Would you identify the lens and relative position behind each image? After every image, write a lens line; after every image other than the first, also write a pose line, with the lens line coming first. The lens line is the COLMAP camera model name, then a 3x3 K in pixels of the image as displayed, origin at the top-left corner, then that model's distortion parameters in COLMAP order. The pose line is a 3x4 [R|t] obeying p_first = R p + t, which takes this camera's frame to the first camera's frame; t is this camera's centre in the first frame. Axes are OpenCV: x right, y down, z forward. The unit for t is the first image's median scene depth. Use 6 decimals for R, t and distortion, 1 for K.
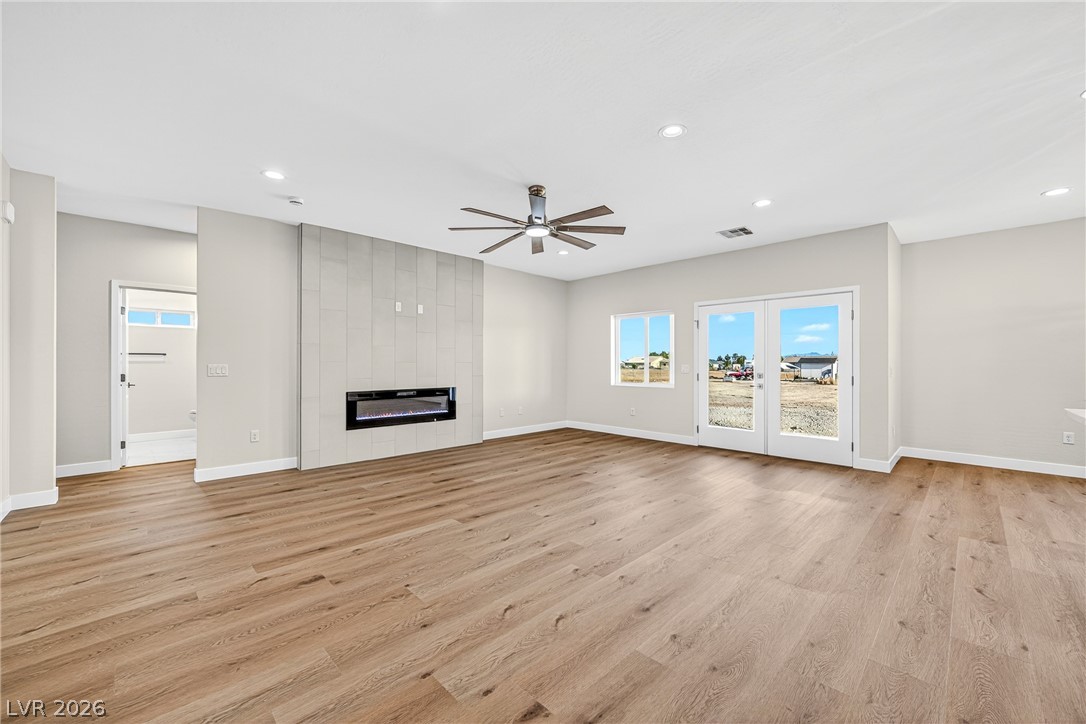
lens RADIAL K [[427.1, 0, 547.0], [0, 427.1, 362.3], [0, 0, 1]] dist [-0.016578, 0.005505]
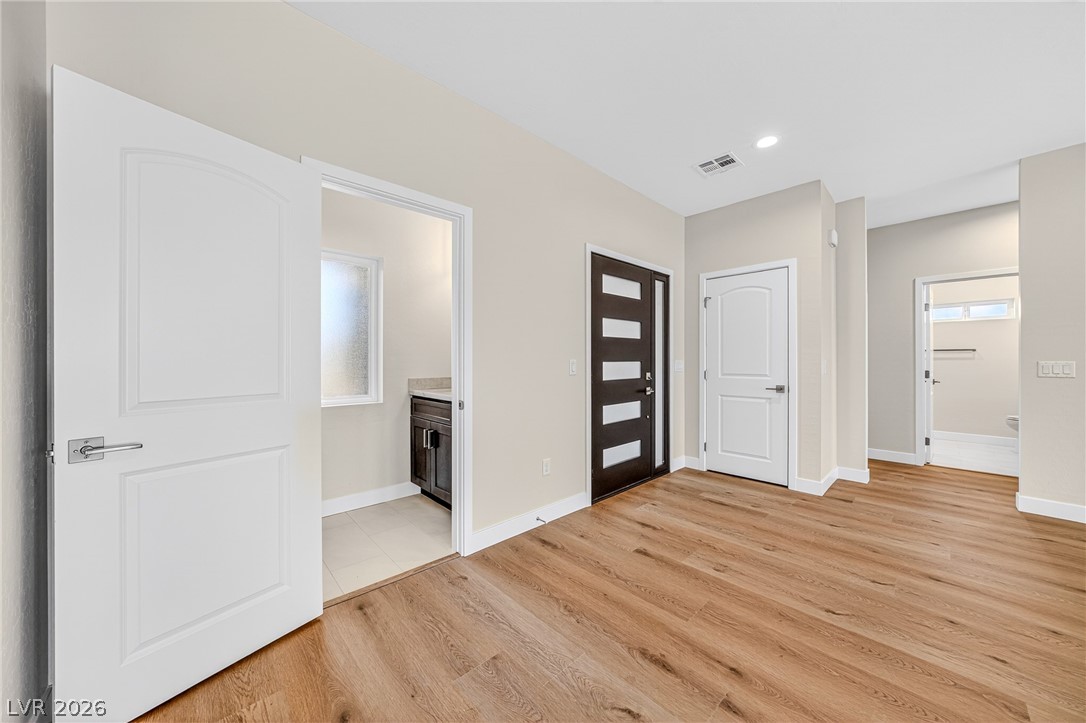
lens RADIAL K [[377.2, 0, 546.8], [0, 377.2, 362.8], [0, 0, 1]] dist [-0.024051, 0.005570]
pose [[-0.022785, 0.004379, -0.999731, -0.130457], [0.005459, 0.999976, 0.004255, 0.000590], [0.999725, -0.005360, -0.022809, 0.143817]]
